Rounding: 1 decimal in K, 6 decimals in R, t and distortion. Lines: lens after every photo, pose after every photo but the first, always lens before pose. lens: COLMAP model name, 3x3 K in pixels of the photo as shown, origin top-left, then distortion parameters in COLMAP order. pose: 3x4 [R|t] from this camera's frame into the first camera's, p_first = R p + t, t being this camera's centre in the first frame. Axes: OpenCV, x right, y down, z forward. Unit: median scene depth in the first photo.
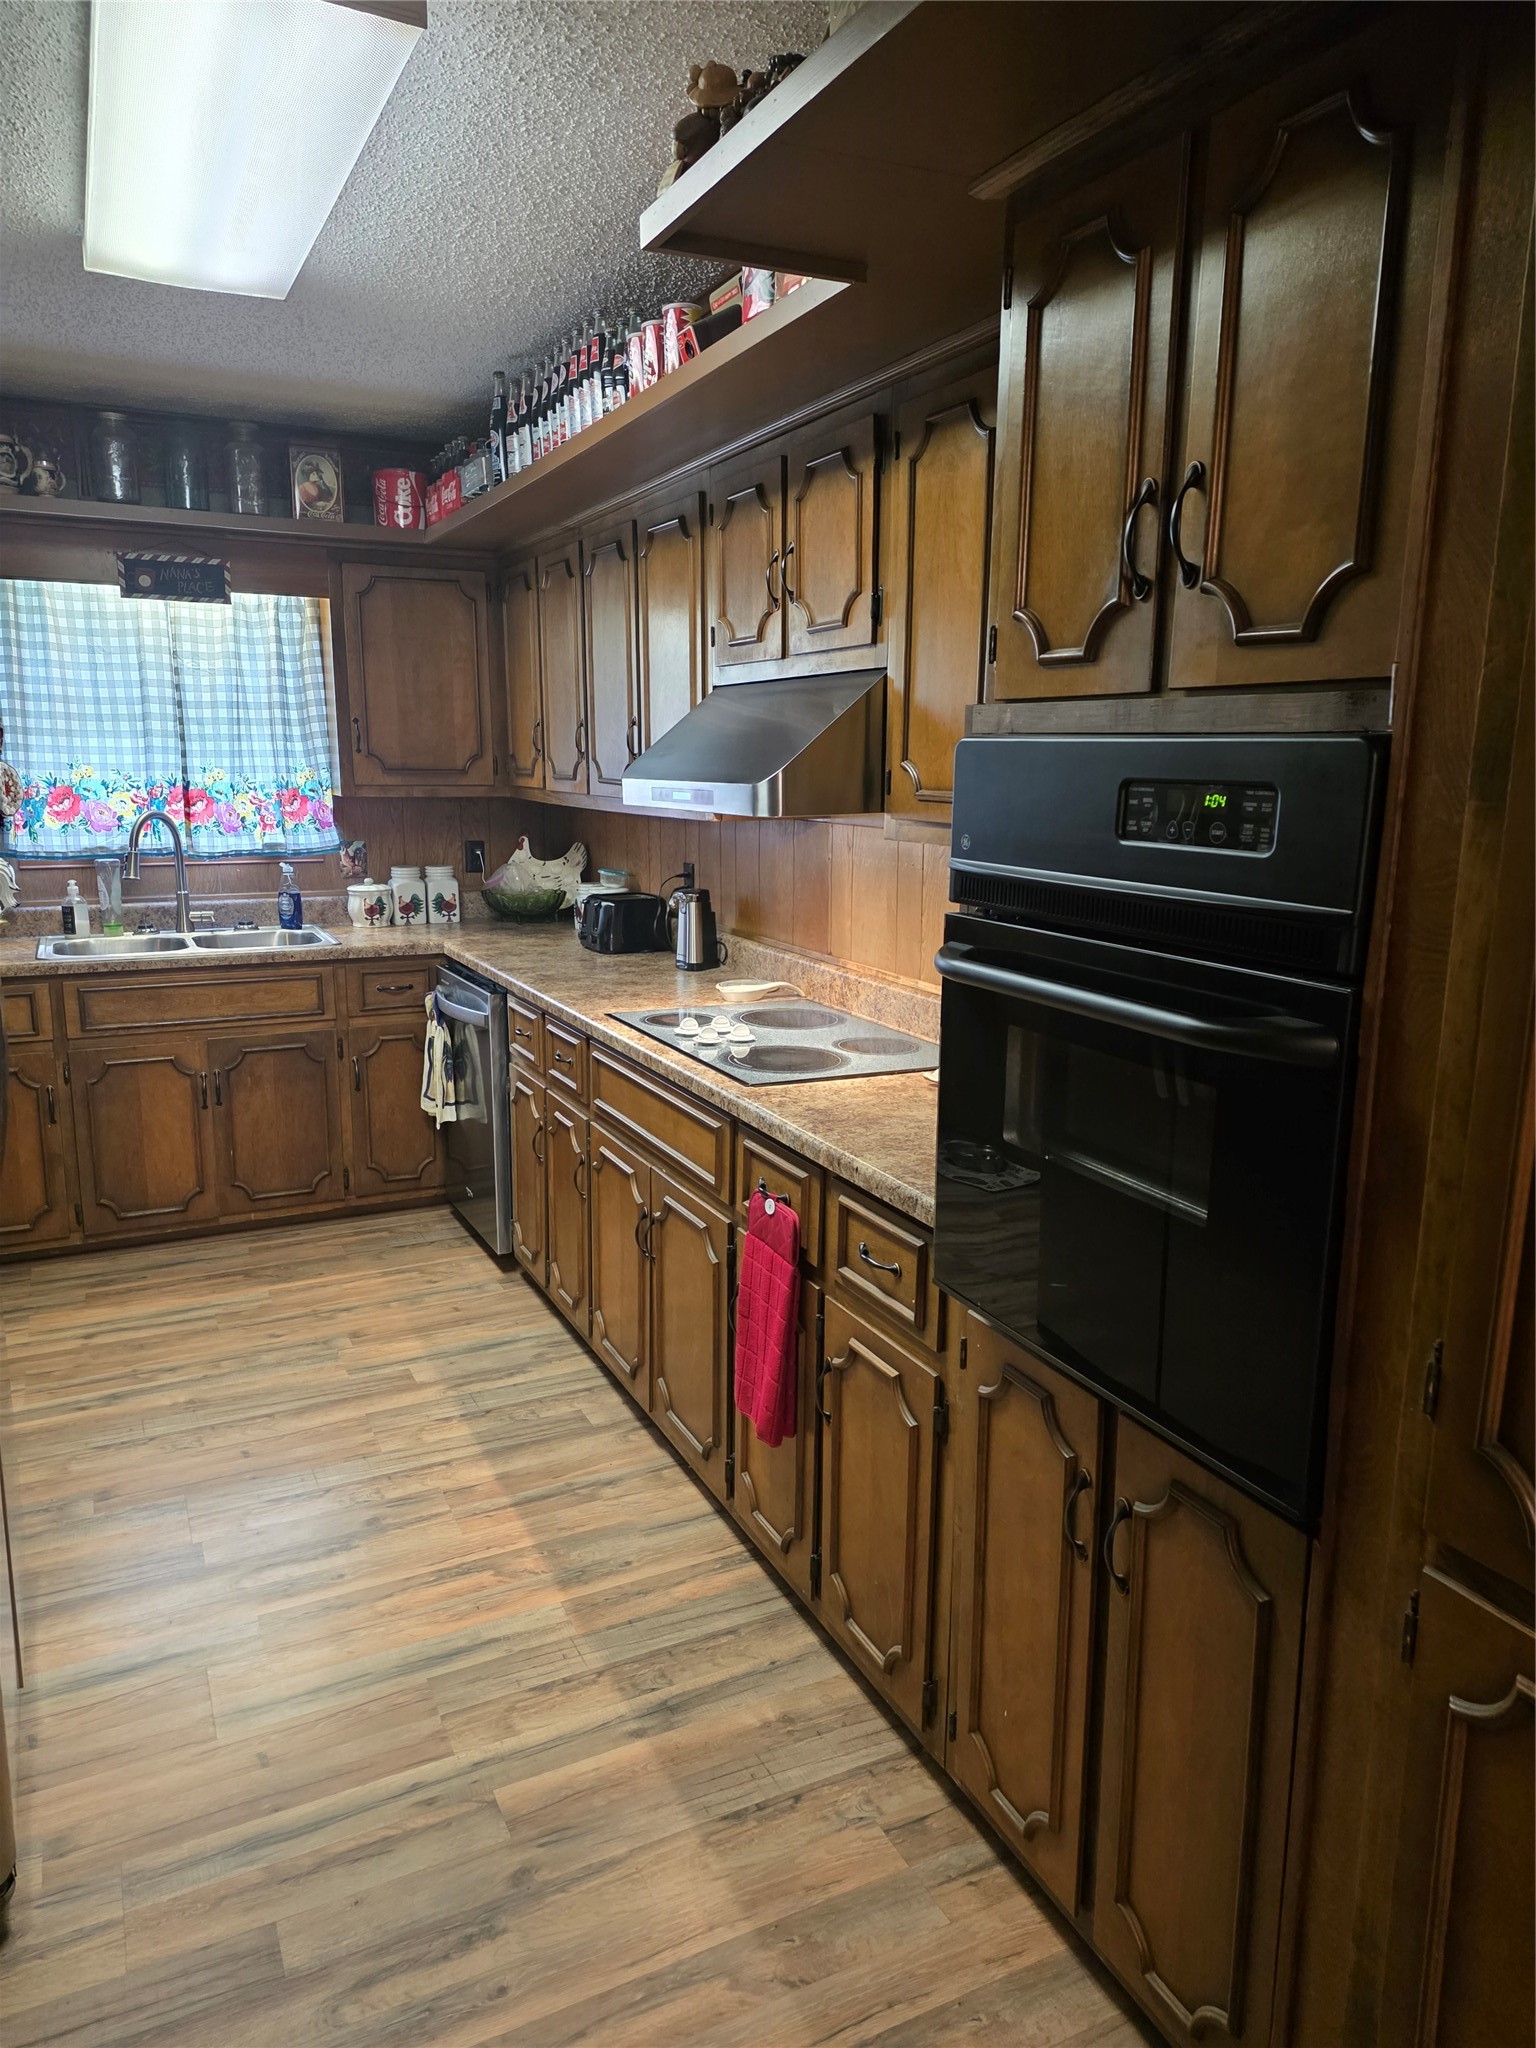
lens RADIAL K [[1371.3, 0, 777.2], [0, 1371.3, 1008.6], [0, 0, 1]] dist [0.027920, -0.015383]
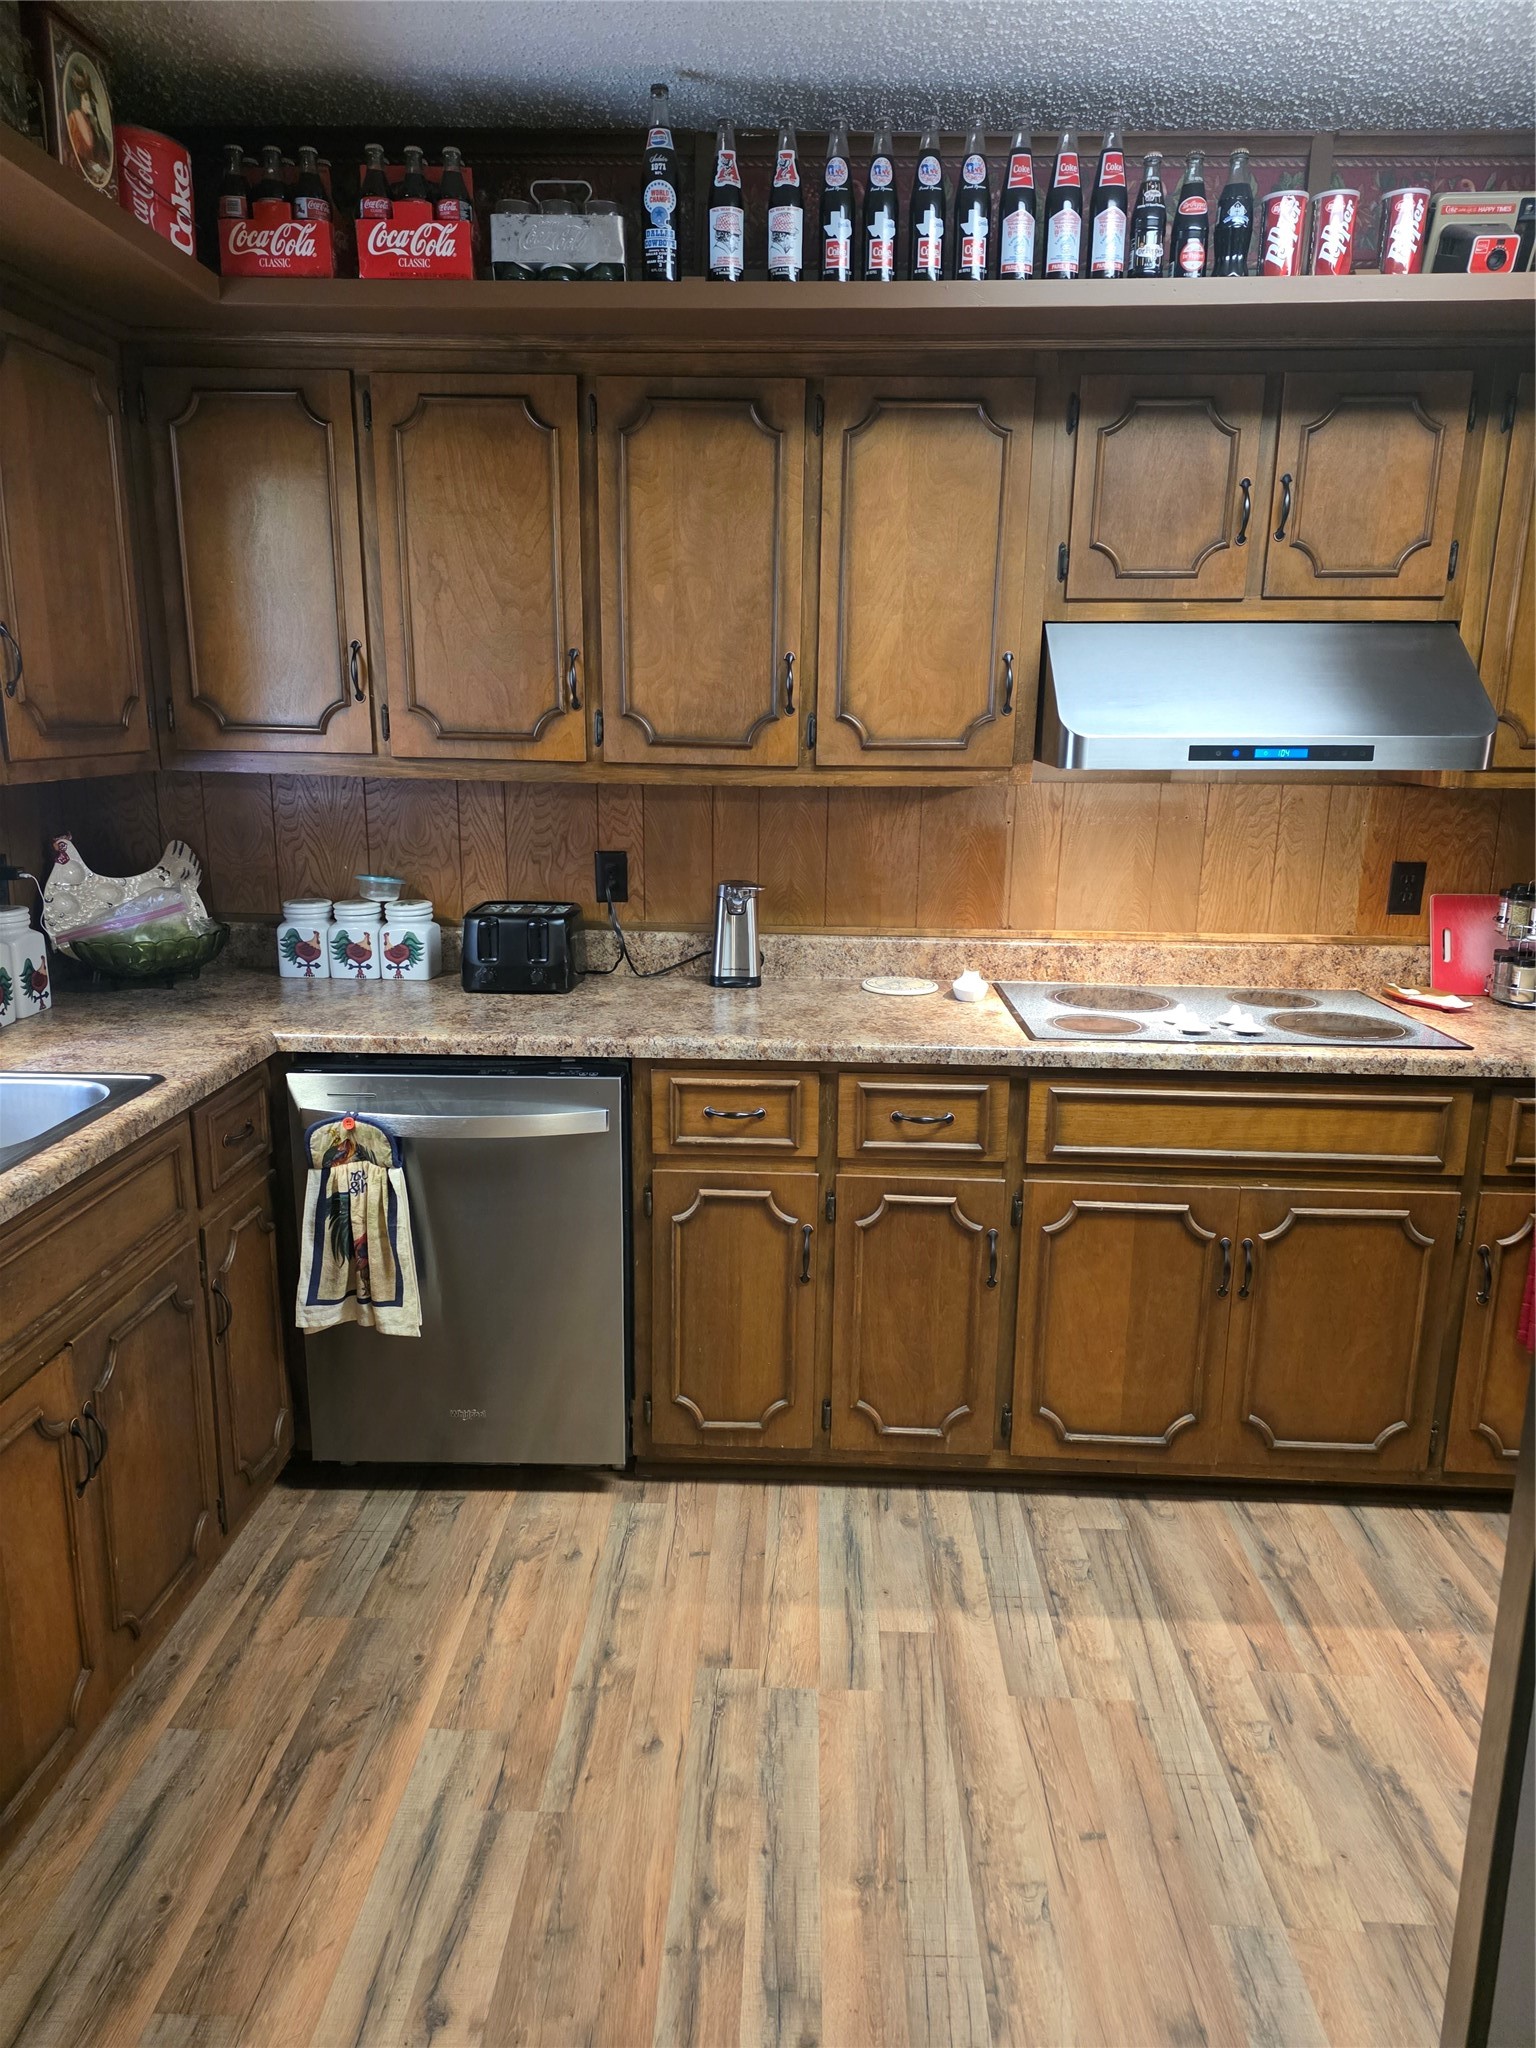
lens RADIAL K [[1371.3, 0, 780.5], [0, 1371.3, 1002.8], [0, 0, 1]] dist [0.027920, -0.015383]
pose [[0.474798, -0.192429, 0.858801, -0.651524], [0.153561, 0.978949, 0.134452, -0.108486], [-0.866595, 0.068041, 0.494352, 0.557923]]
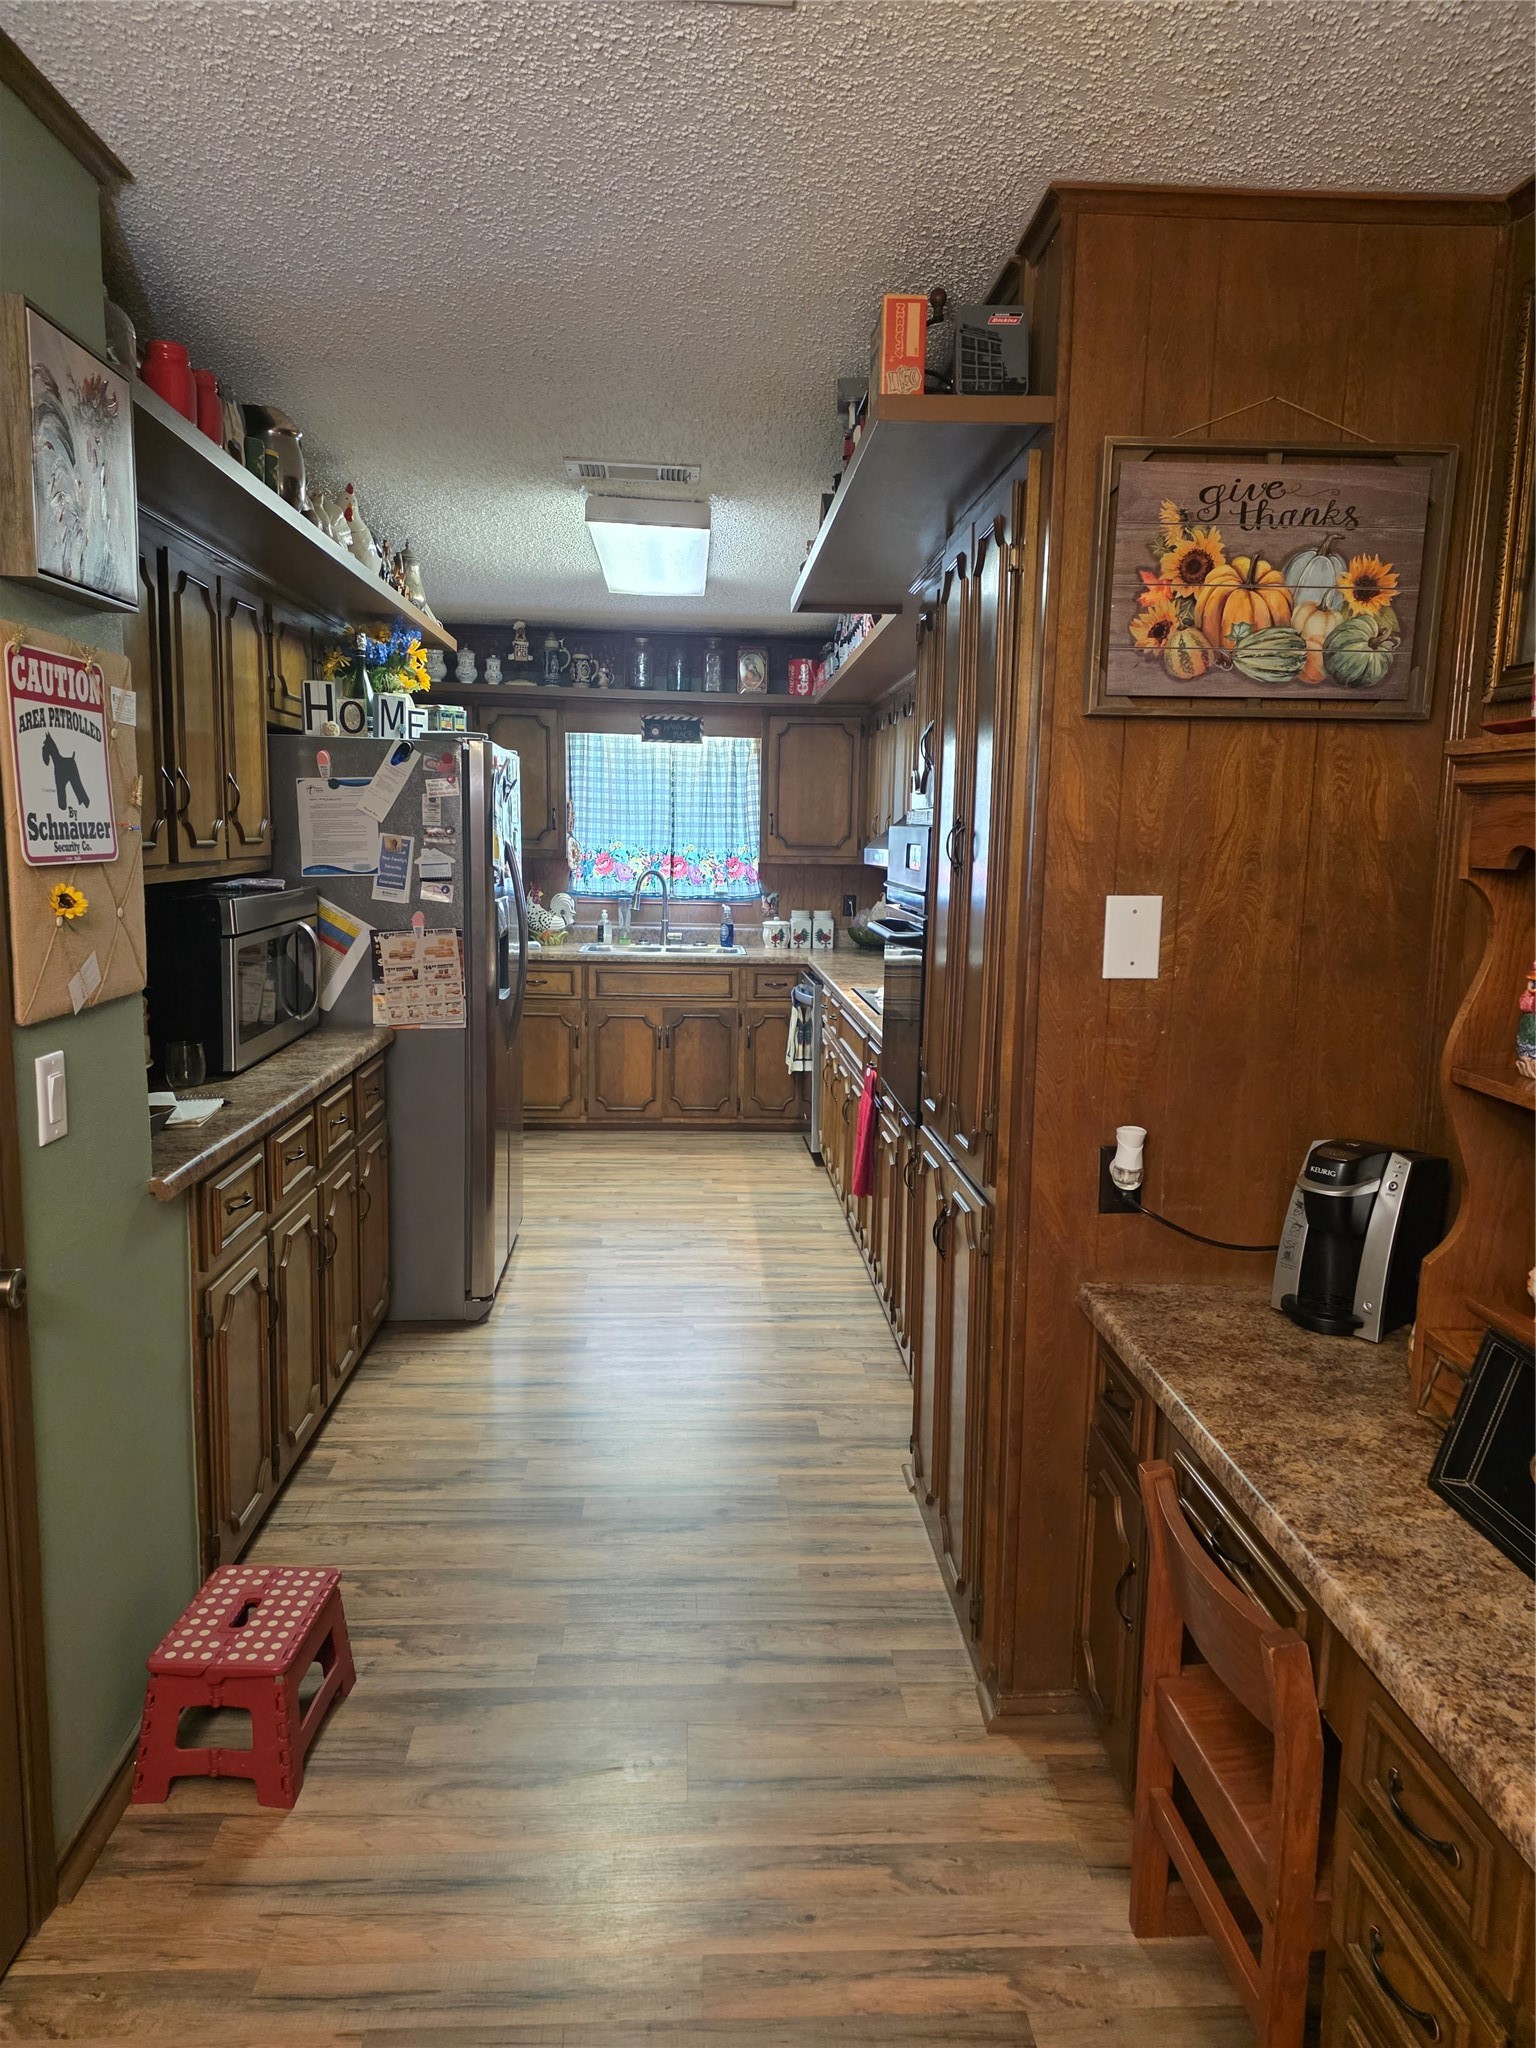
lens RADIAL K [[1371.3, 0, 770.2], [0, 1371.3, 1030.3], [0, 0, 1]] dist [0.027920, -0.015383]
pose [[0.917432, 0.066657, -0.392269, 0.334896], [-0.085889, 0.995801, -0.031663, 0.088225], [0.388511, 0.062740, 0.919306, -0.436948]]
